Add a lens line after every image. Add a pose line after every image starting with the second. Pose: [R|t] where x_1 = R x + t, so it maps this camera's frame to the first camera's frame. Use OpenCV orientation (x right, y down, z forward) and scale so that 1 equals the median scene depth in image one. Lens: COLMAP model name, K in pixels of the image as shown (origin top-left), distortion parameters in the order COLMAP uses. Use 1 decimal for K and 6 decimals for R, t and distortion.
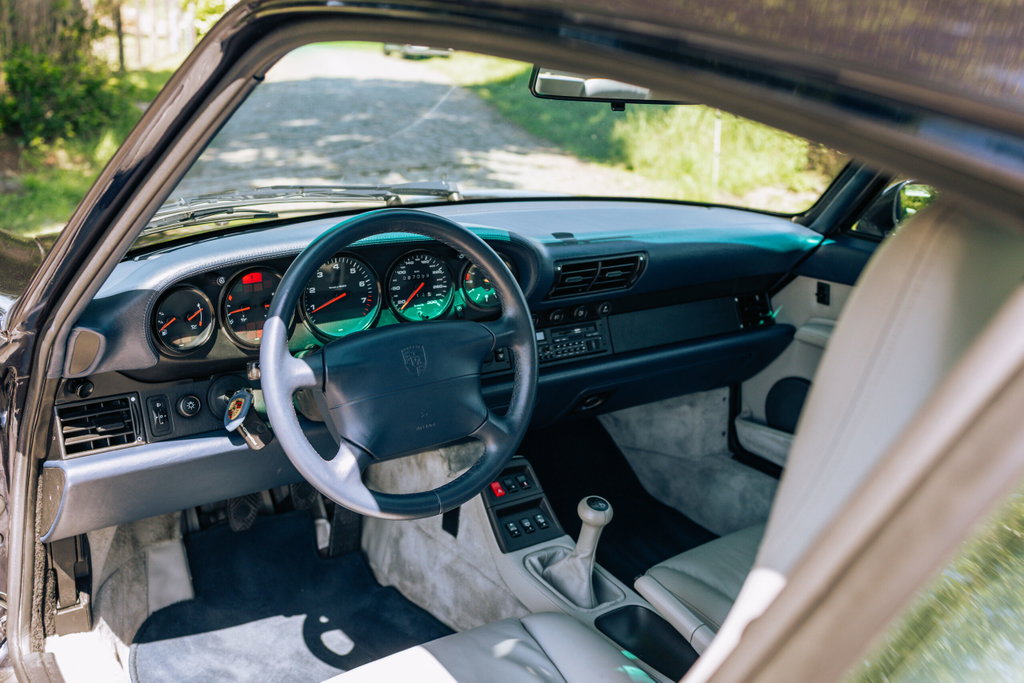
lens RADIAL K [[1056.9, 0, 512.7], [0, 1056.9, 341.3], [0, 0, 1]] dist [0.016535, 0.000000]
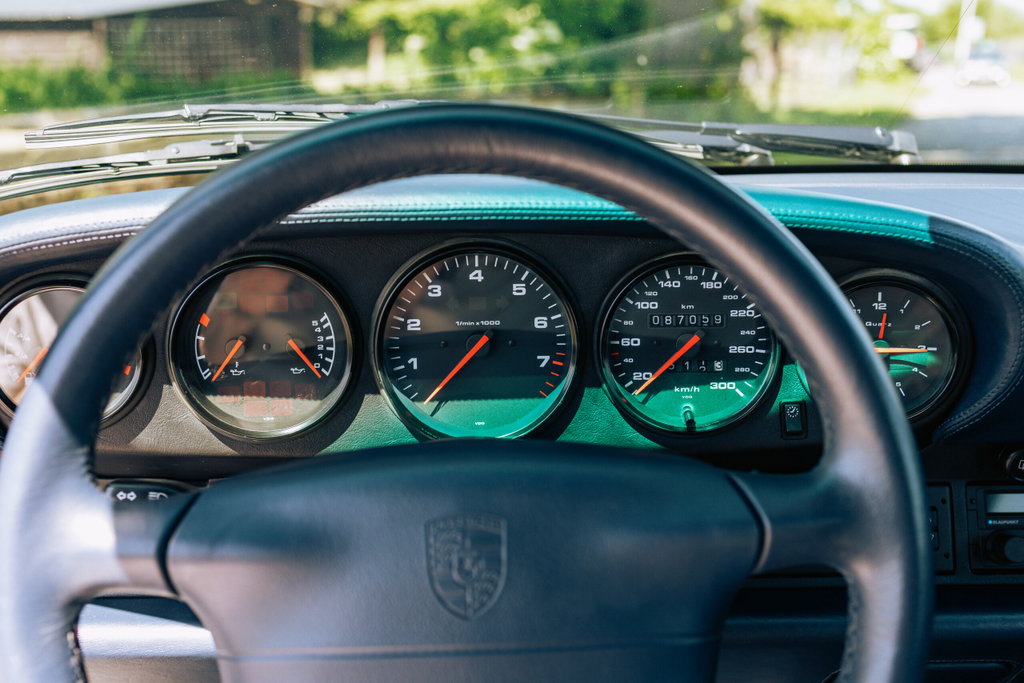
lens RADIAL K [[1056.9, 0, 509.9], [0, 1056.9, 343.9], [0, 0, 1]] dist [0.016535, 0.000000]
pose [[0.830614, 0.109100, -0.546057, 0.076731], [-0.128364, 0.991723, 0.002886, -0.044293], [0.541852, 0.067697, 0.837743, 0.624798]]
